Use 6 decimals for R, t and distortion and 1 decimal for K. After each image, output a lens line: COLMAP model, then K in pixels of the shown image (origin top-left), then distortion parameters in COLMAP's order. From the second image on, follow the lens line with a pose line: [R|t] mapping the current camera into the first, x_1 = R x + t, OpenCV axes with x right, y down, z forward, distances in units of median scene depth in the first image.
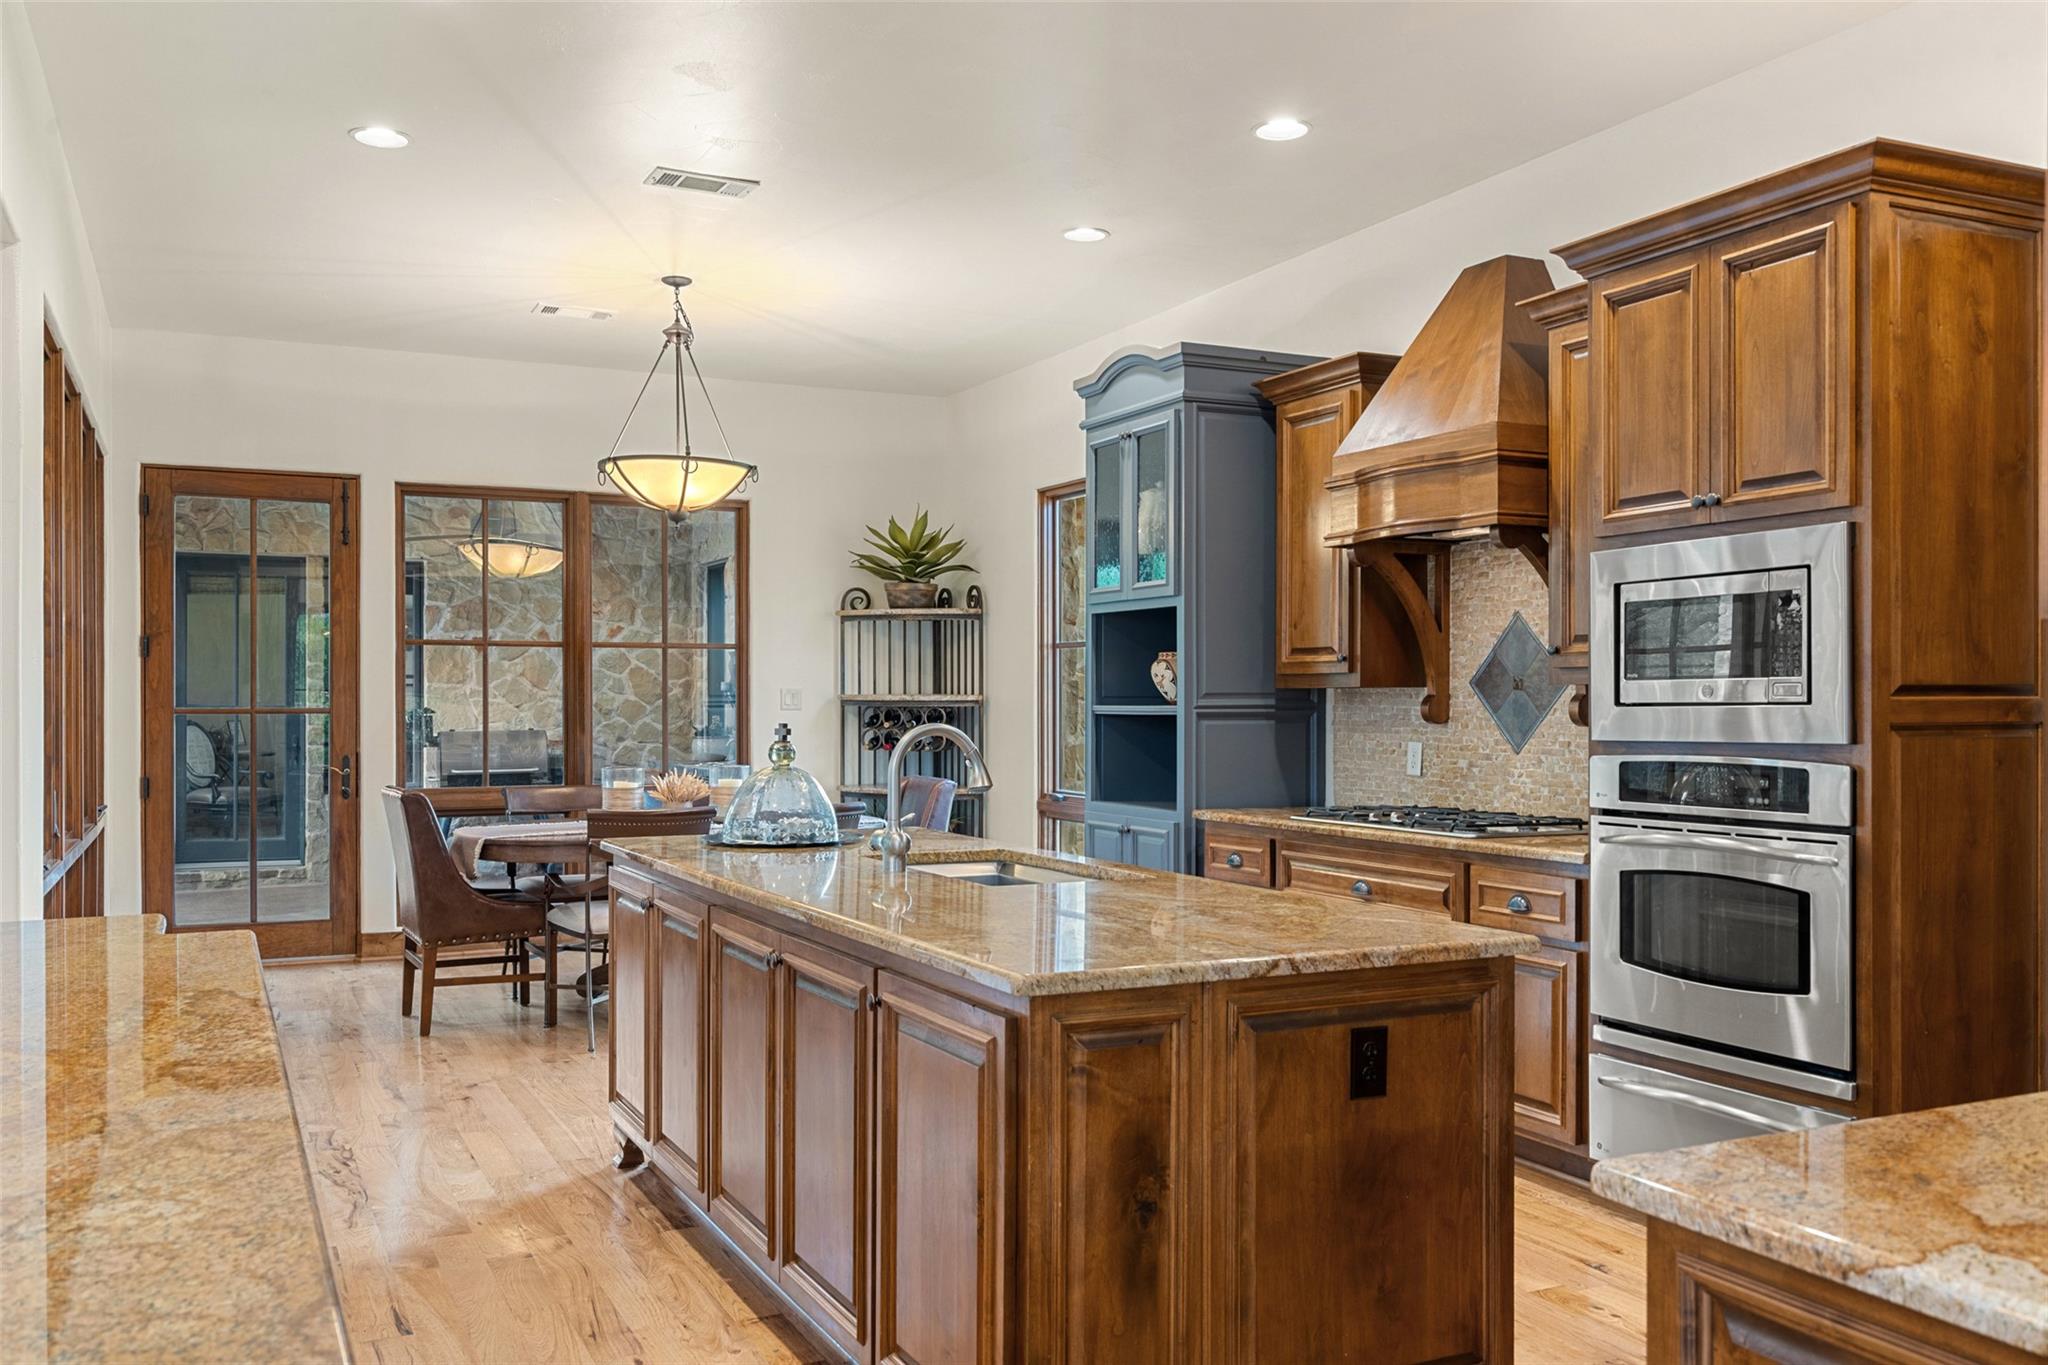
lens RADIAL K [[1667.1, 0, 1012.0], [0, 1667.1, 708.8], [0, 0, 1]] dist [-0.004181, -0.002344]
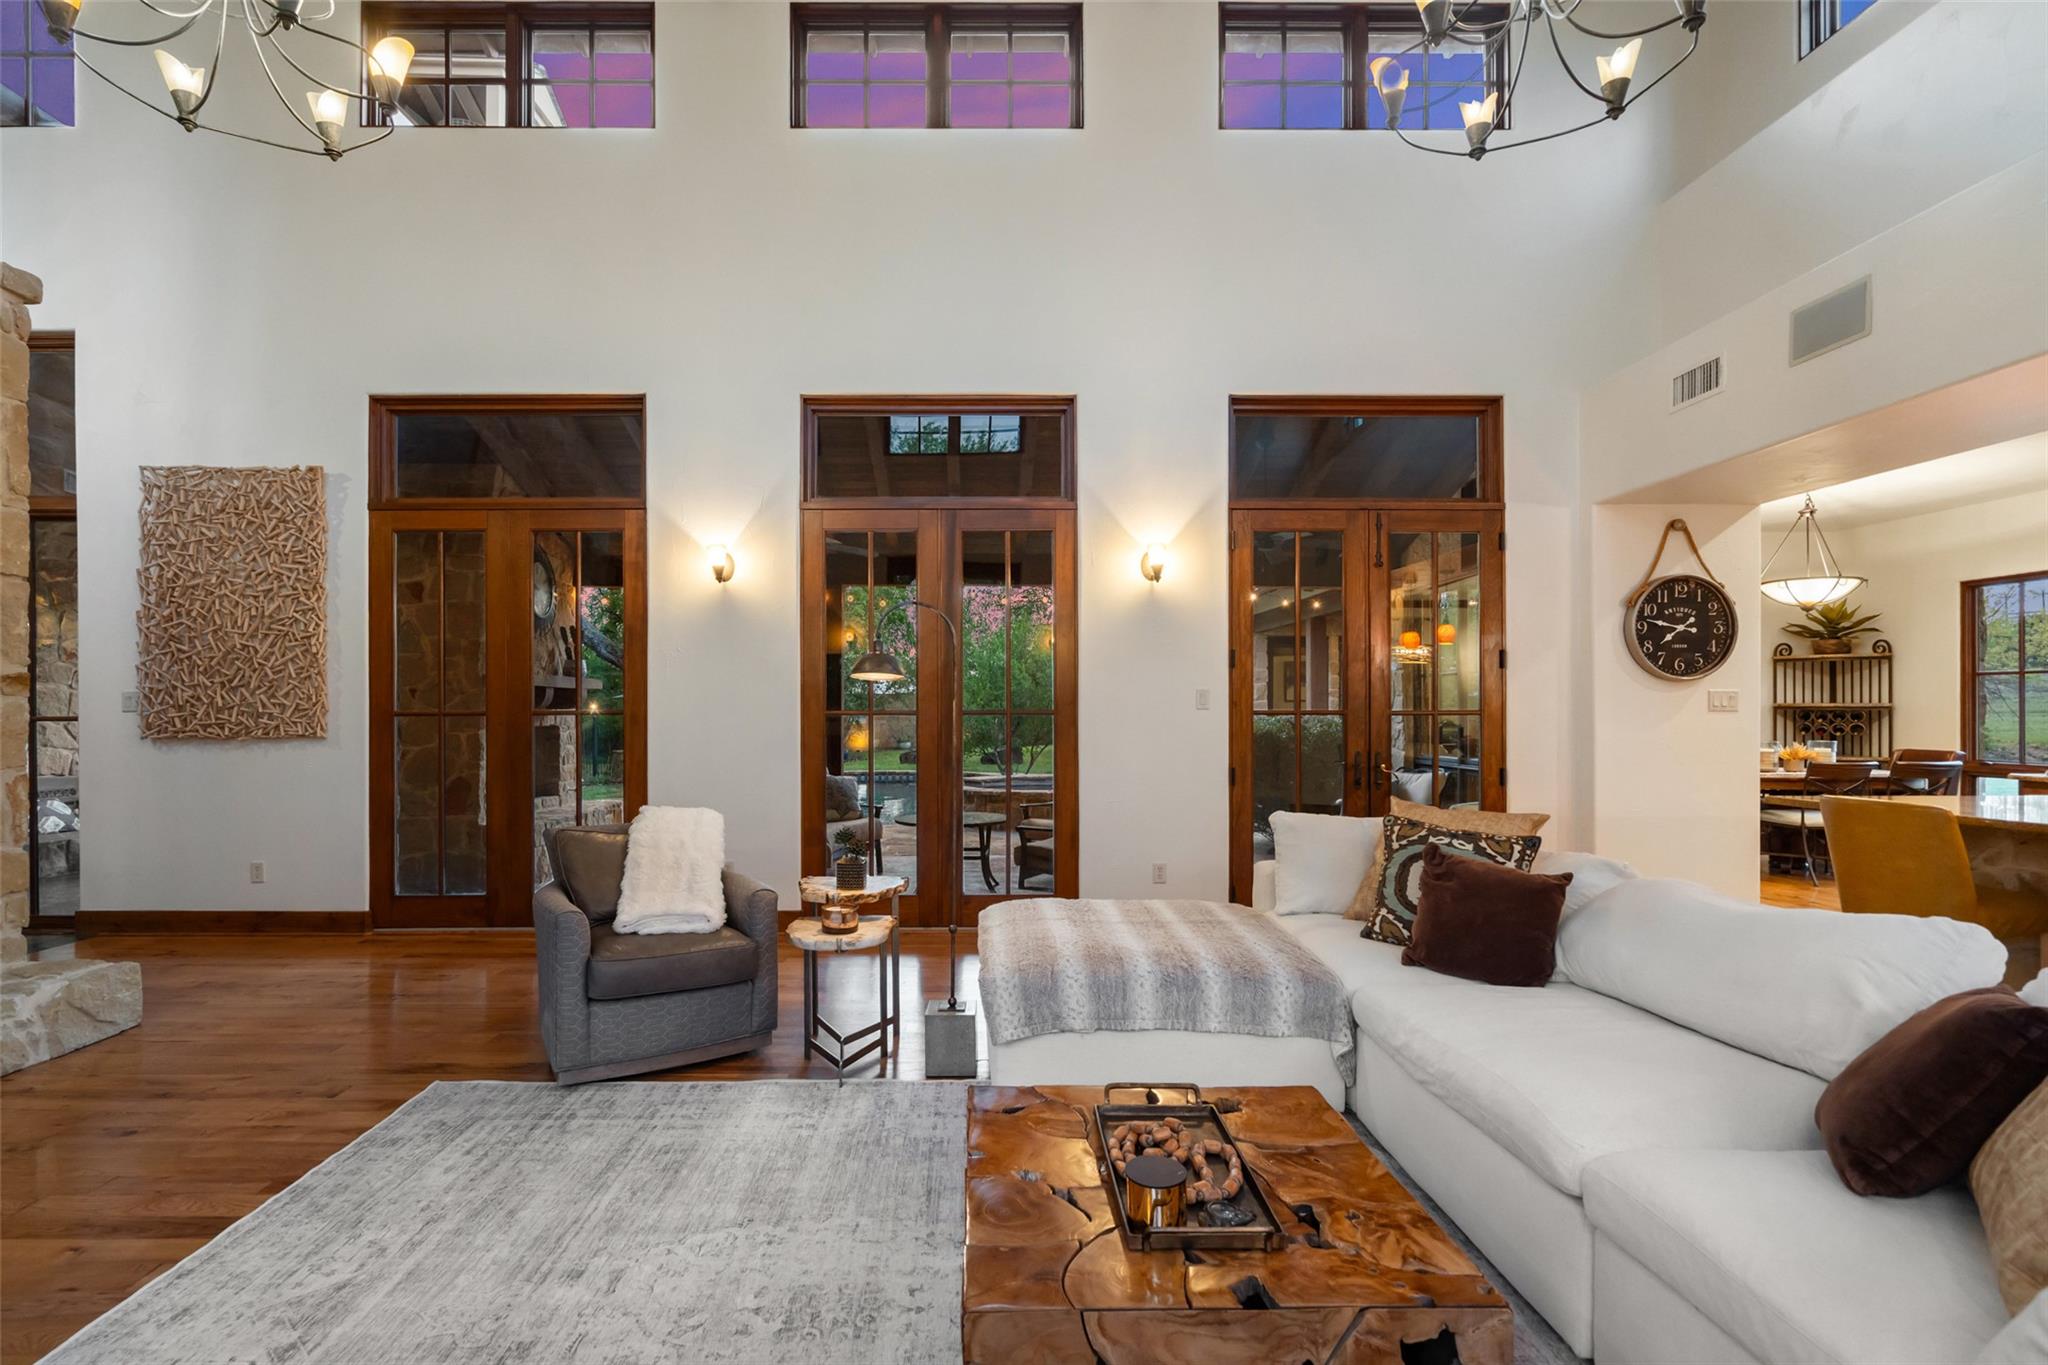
lens RADIAL K [[941.2, 0, 981.5], [0, 941.2, 707.3], [0, 0, 1]] dist [-0.001065, 0.000240]
pose [[0.903542, -0.002175, -0.428494, -0.757517], [-0.001729, 0.999960, -0.008721, 0.009810], [0.428496, 0.008621, 0.903502, -0.464216]]
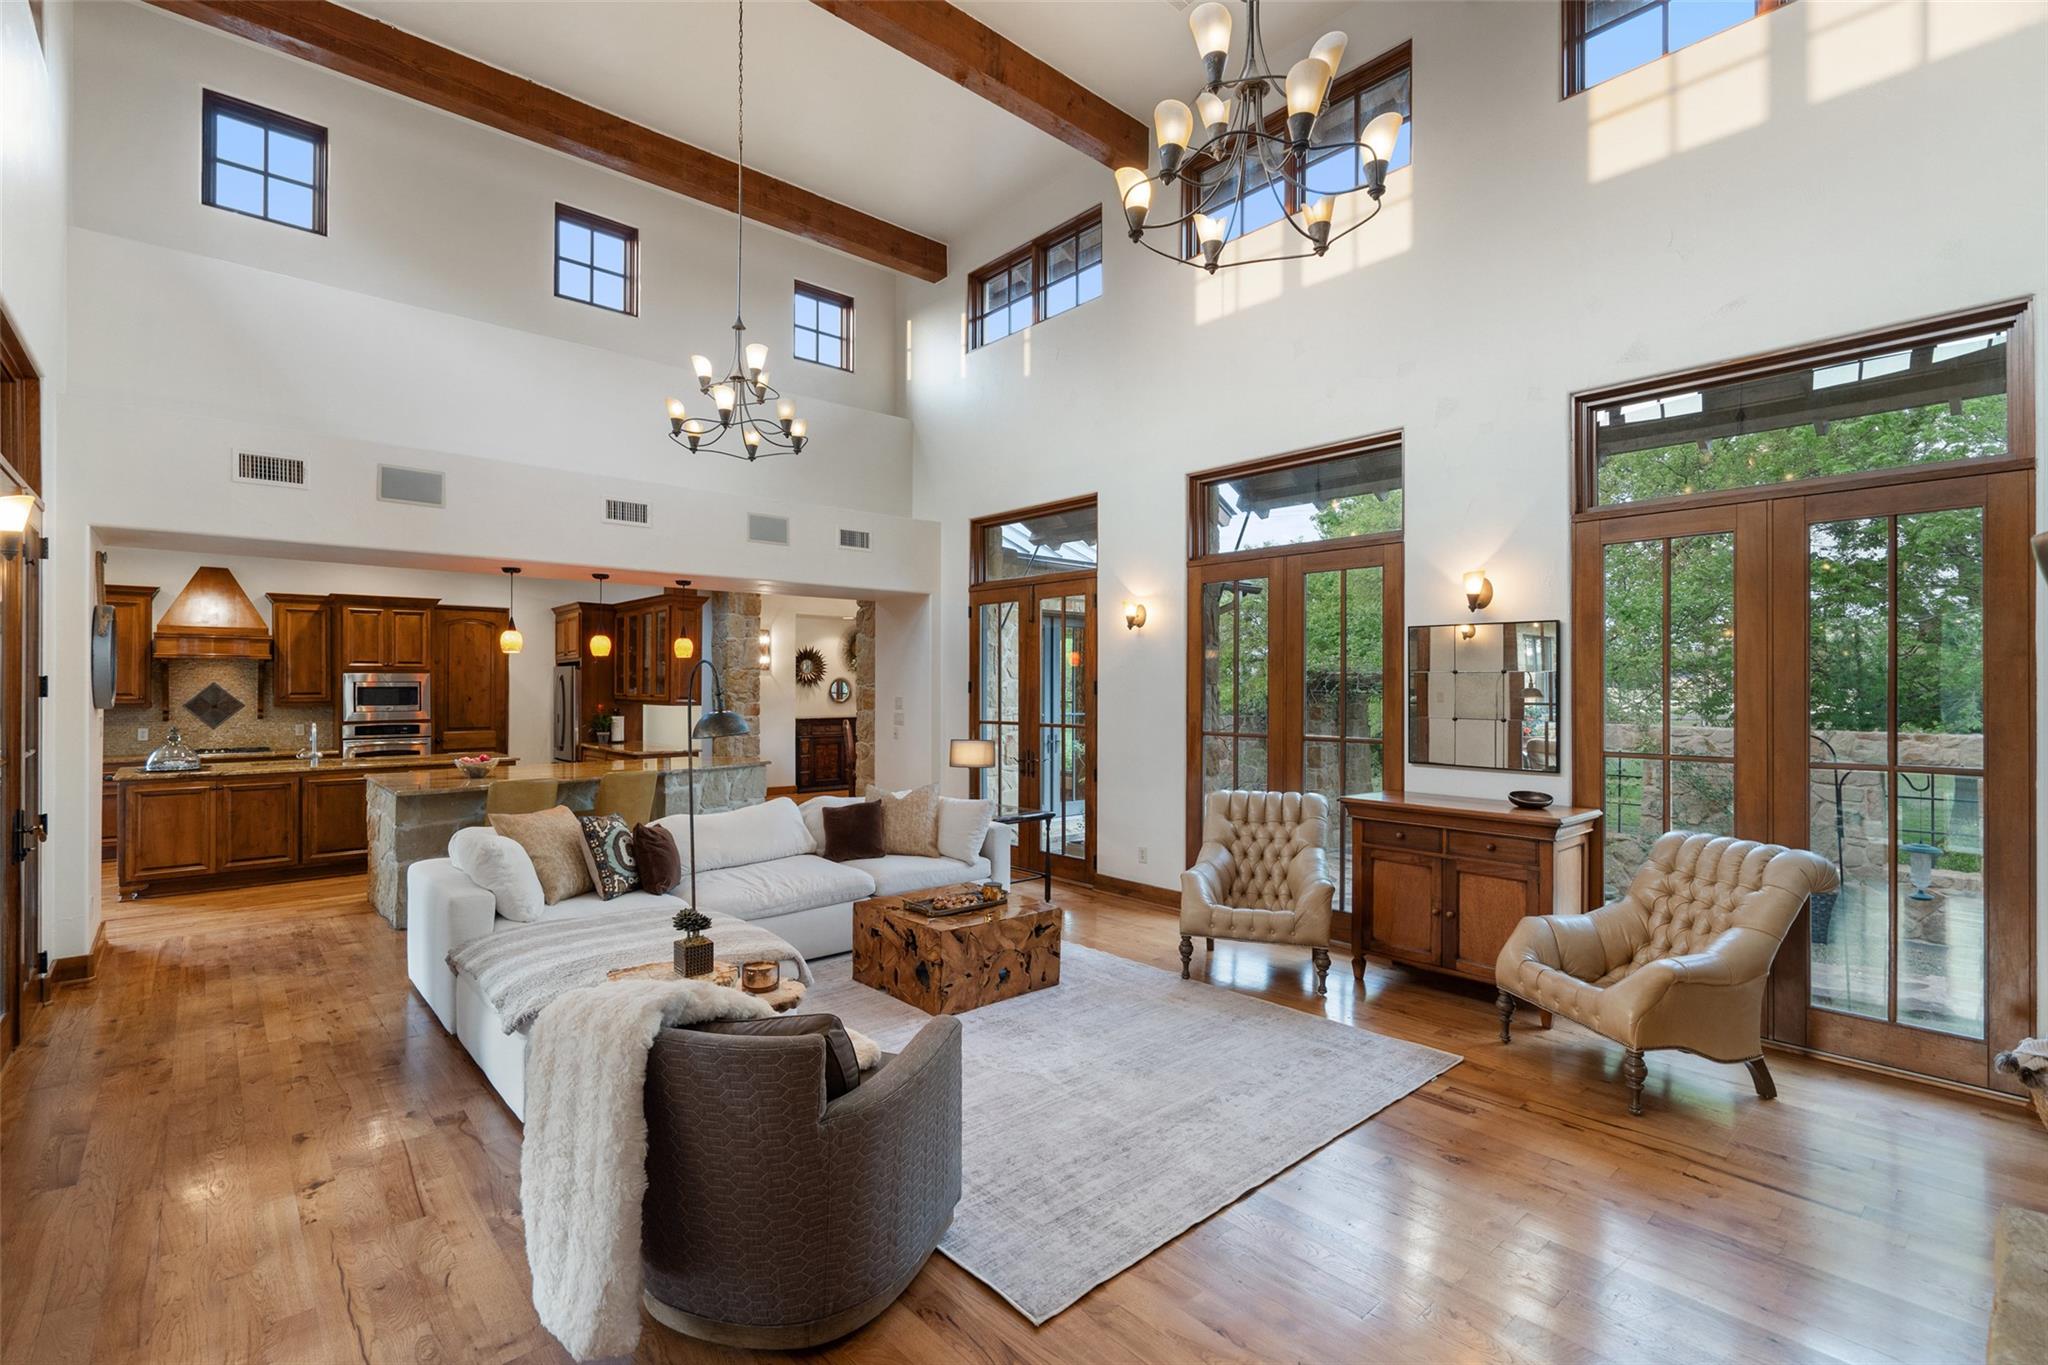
lens RADIAL K [[936.0, 0, 1020.3], [0, 936.0, 680.2], [0, 0, 1]] dist [0.001250, 0.000982]
pose [[-0.268193, 0.004567, 0.963354, -1.738965], [0.005376, 0.999980, -0.003244, -0.049248], [-0.963350, 0.004309, -0.268212, 0.046141]]
